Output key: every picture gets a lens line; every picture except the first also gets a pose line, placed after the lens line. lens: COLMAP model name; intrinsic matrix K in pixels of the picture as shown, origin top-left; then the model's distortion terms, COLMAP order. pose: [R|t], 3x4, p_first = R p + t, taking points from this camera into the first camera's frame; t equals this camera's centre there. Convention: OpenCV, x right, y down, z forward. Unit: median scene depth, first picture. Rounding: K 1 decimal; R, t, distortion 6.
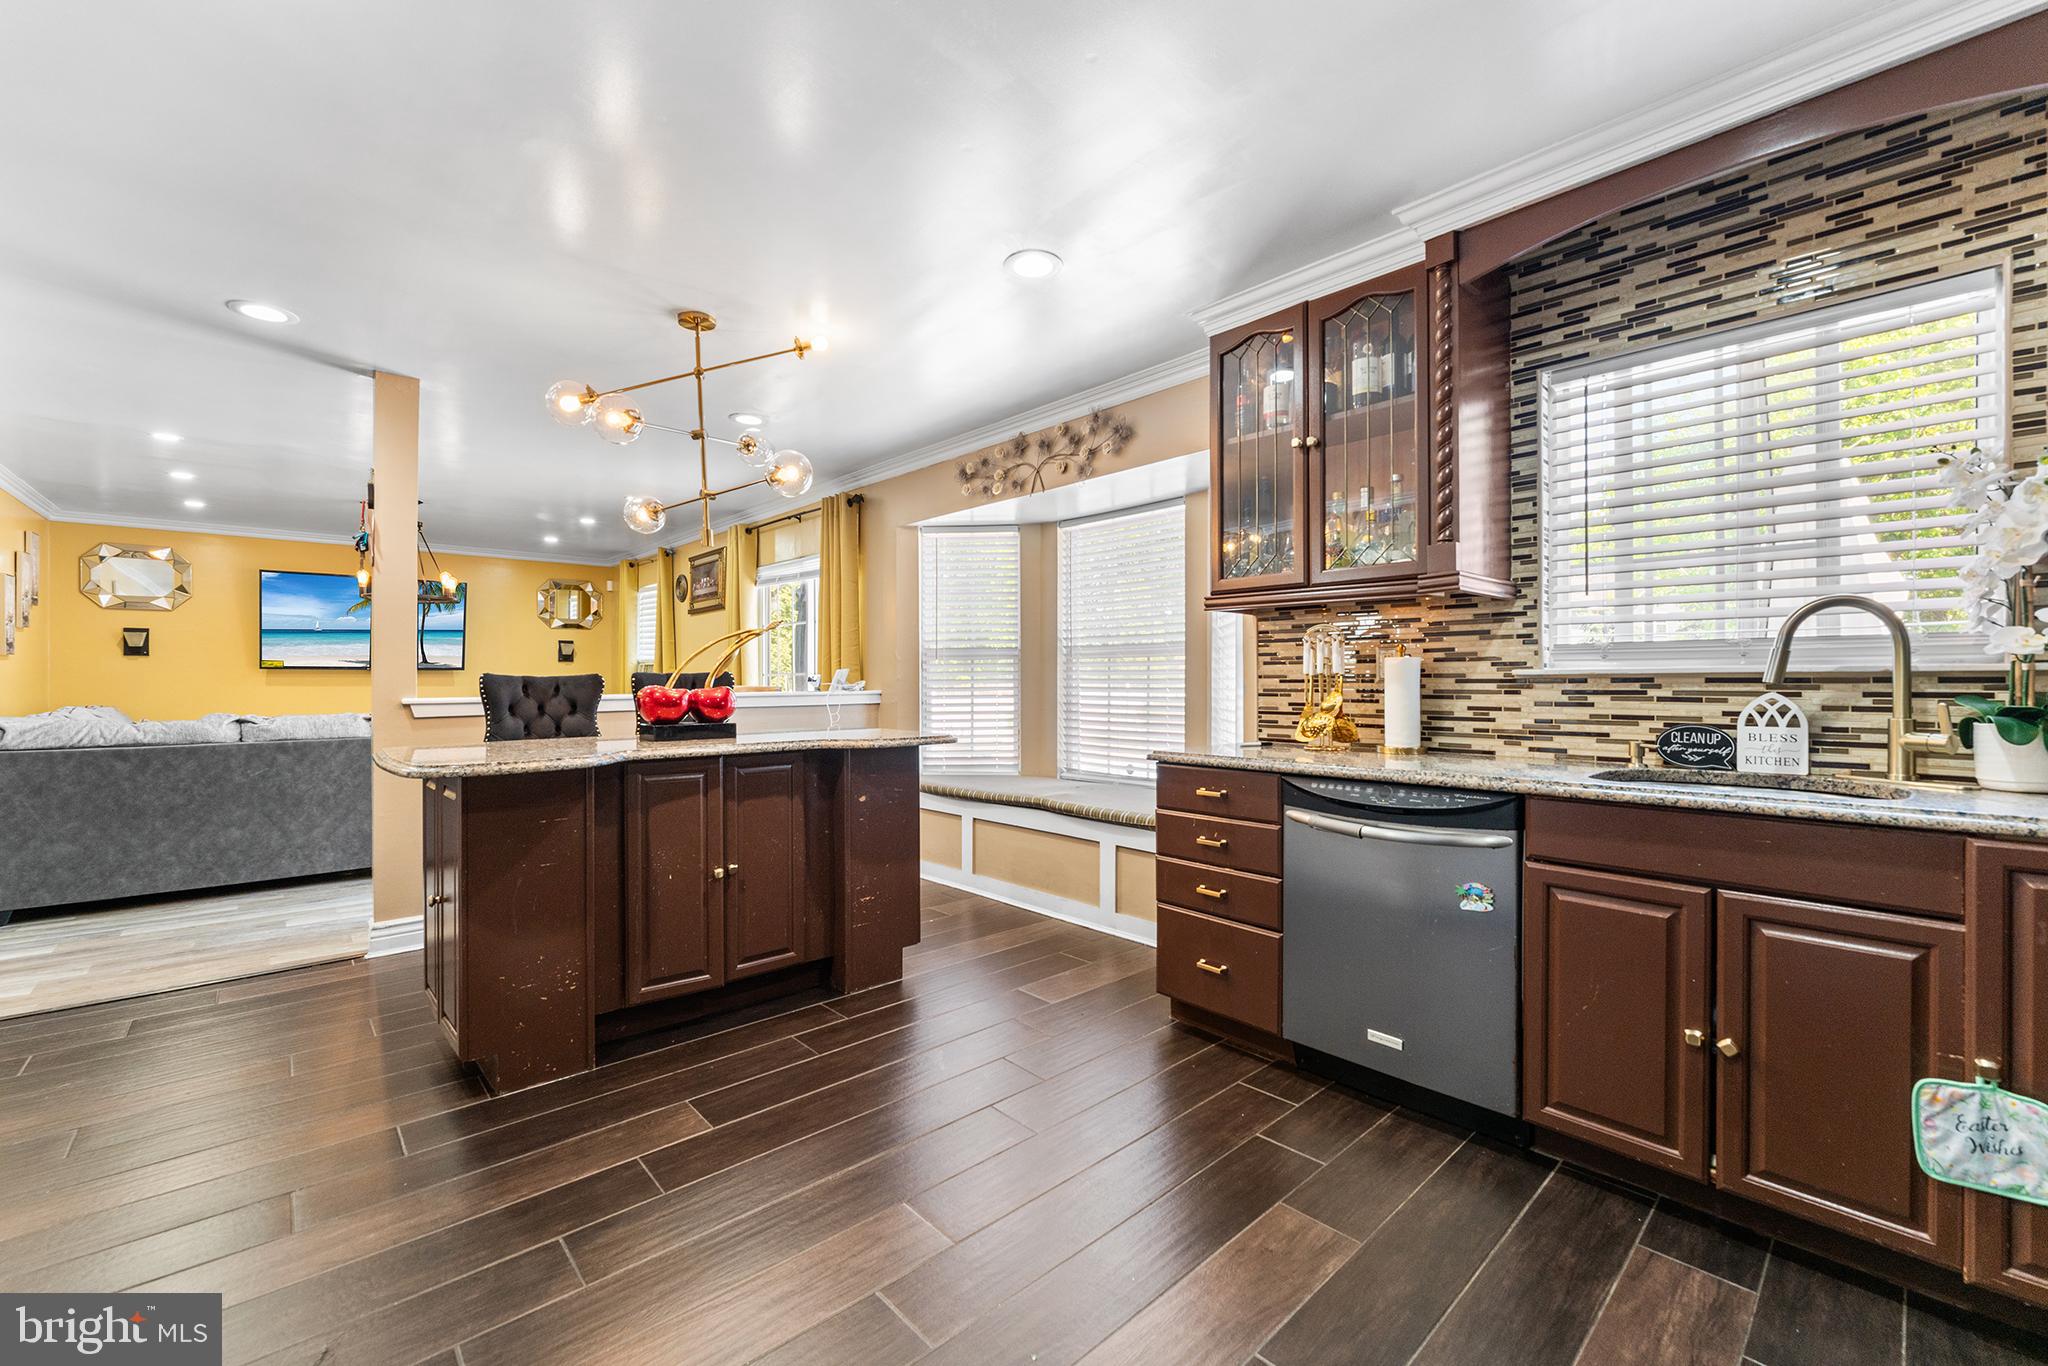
lens RADIAL K [[827.6, 0, 1016.0], [0, 827.6, 683.5], [0, 0, 1]] dist [-0.001699, -0.000051]
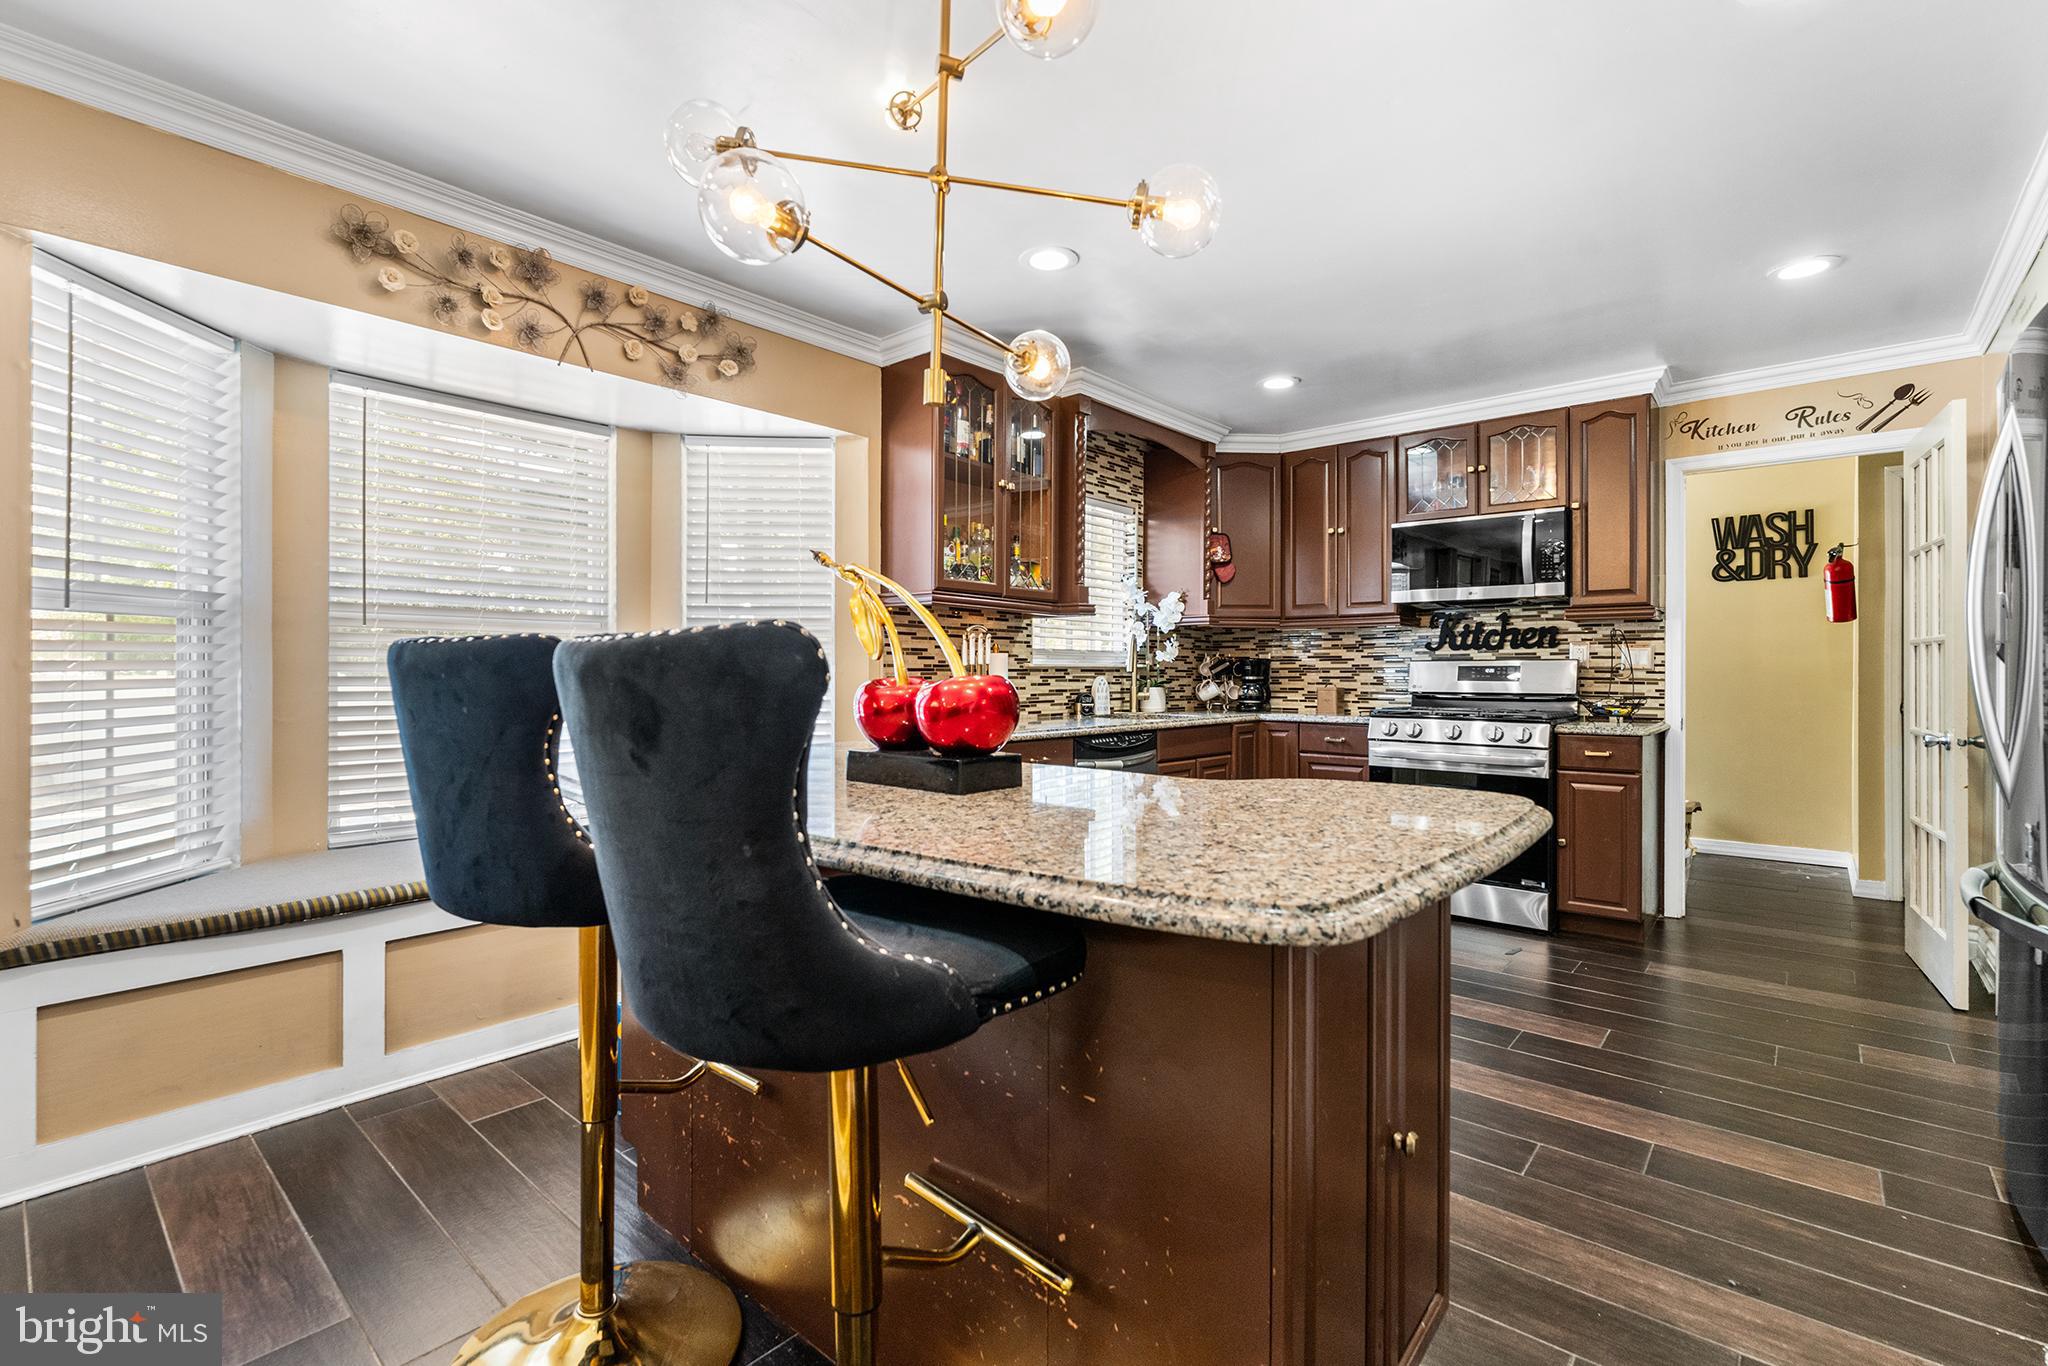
lens RADIAL K [[899.9, 0, 1017.9], [0, 899.9, 676.7], [0, 0, 1]] dist [-0.002997, -0.000047]
pose [[-0.106683, -0.002085, 0.994291, -1.186280], [-0.000831, 0.999998, 0.002008, 0.005708], [-0.994293, -0.000612, -0.106684, 1.279975]]
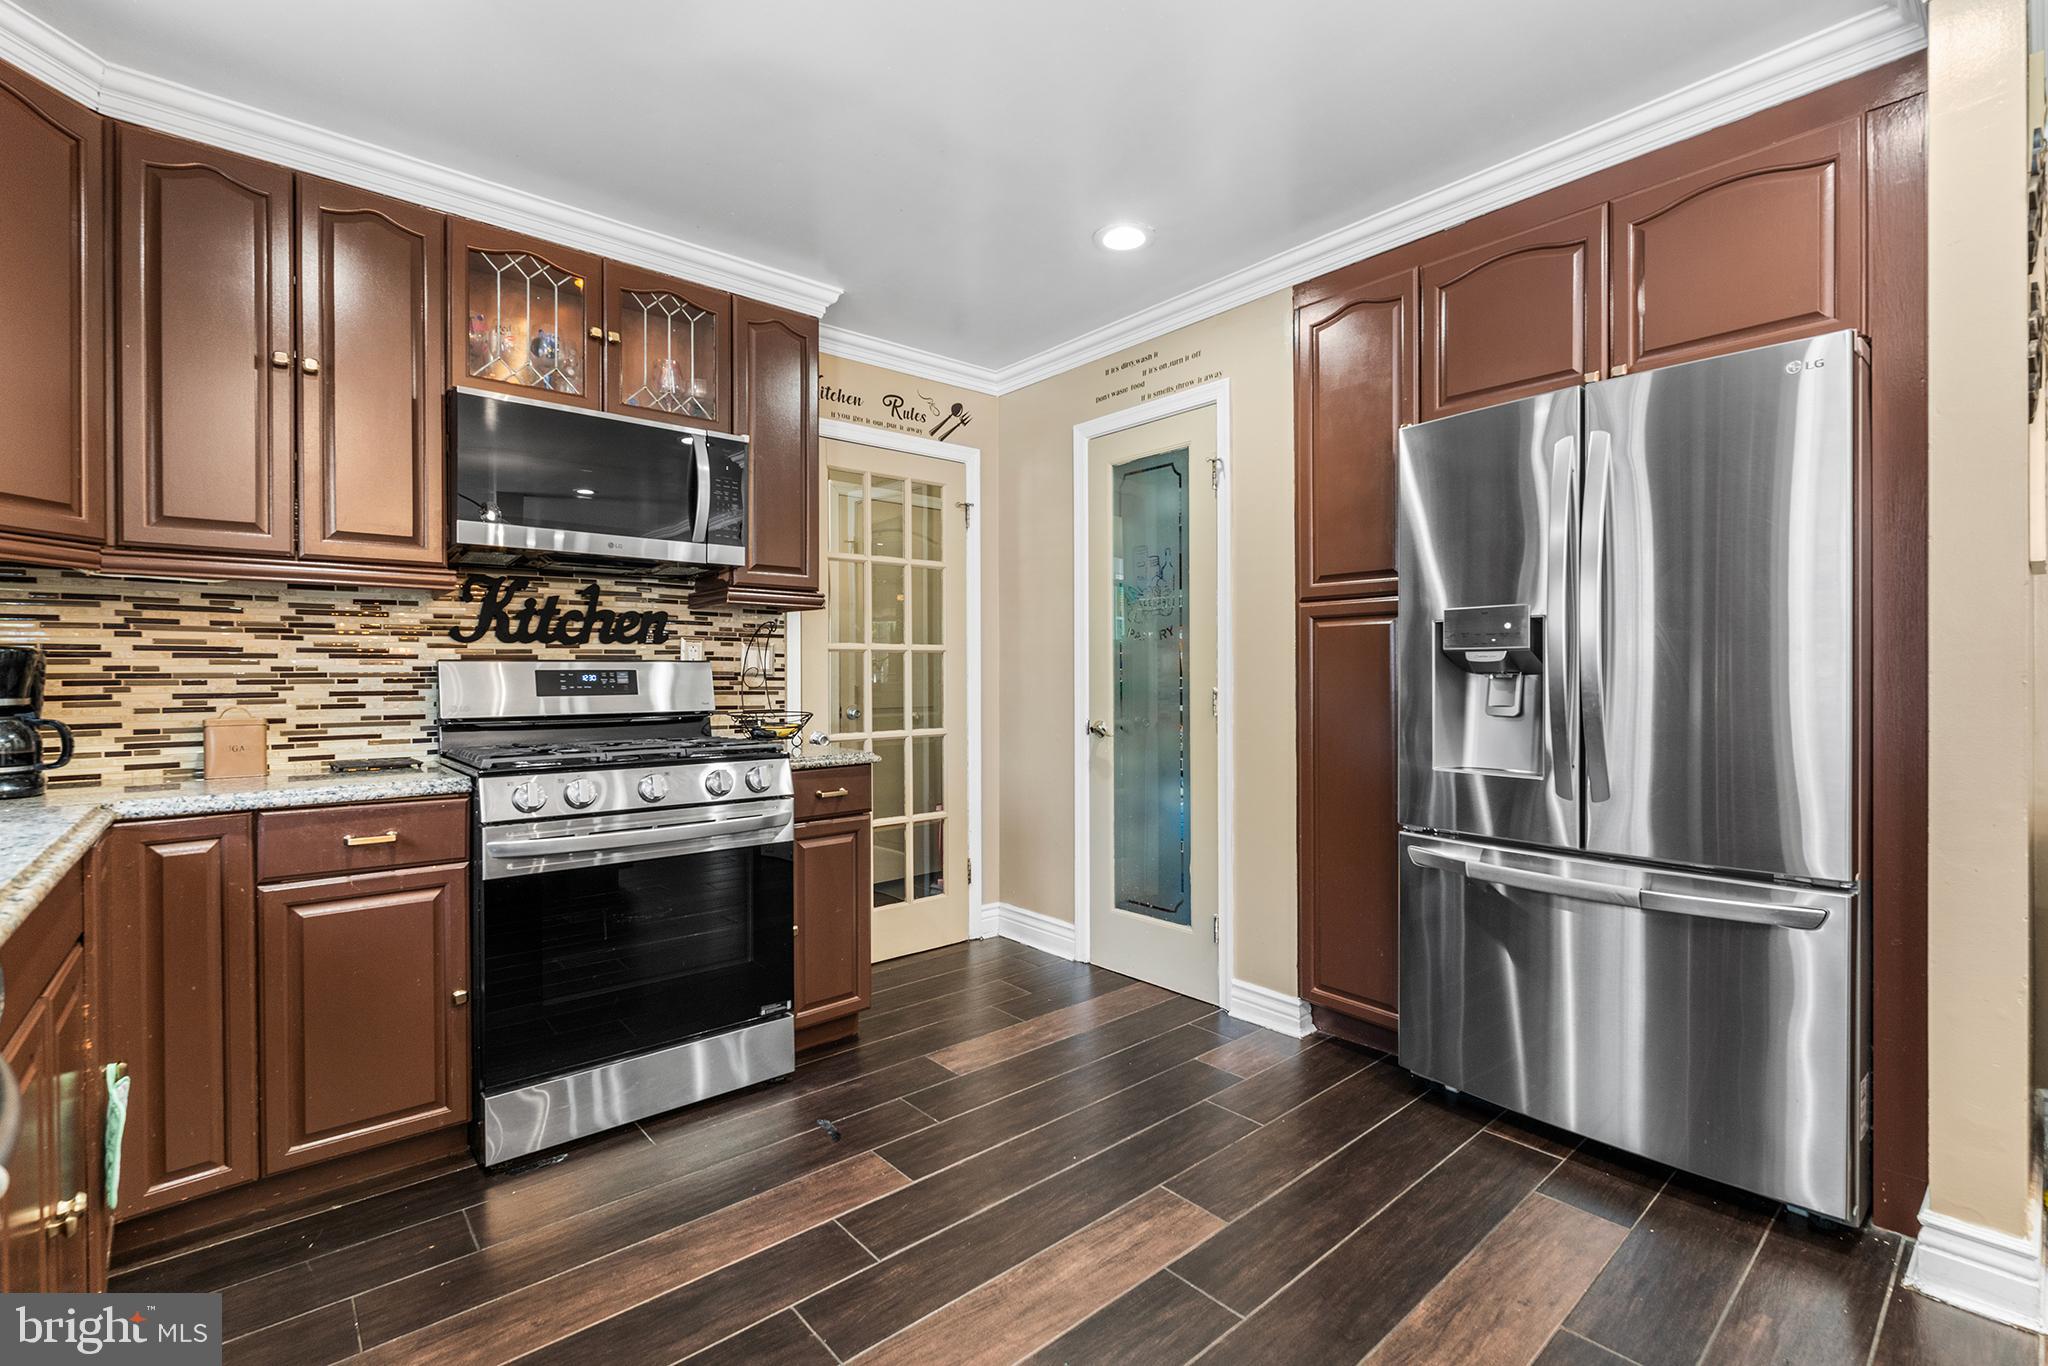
lens RADIAL K [[899.9, 0, 1024.5], [0, 899.9, 675.6], [0, 0, 1]] dist [-0.002997, -0.000047]
pose [[-0.999315, 0.009815, 0.035692, -0.047572], [0.009788, 0.999952, -0.000917, -0.000364], [-0.035699, -0.000567, -0.999362, 1.218382]]
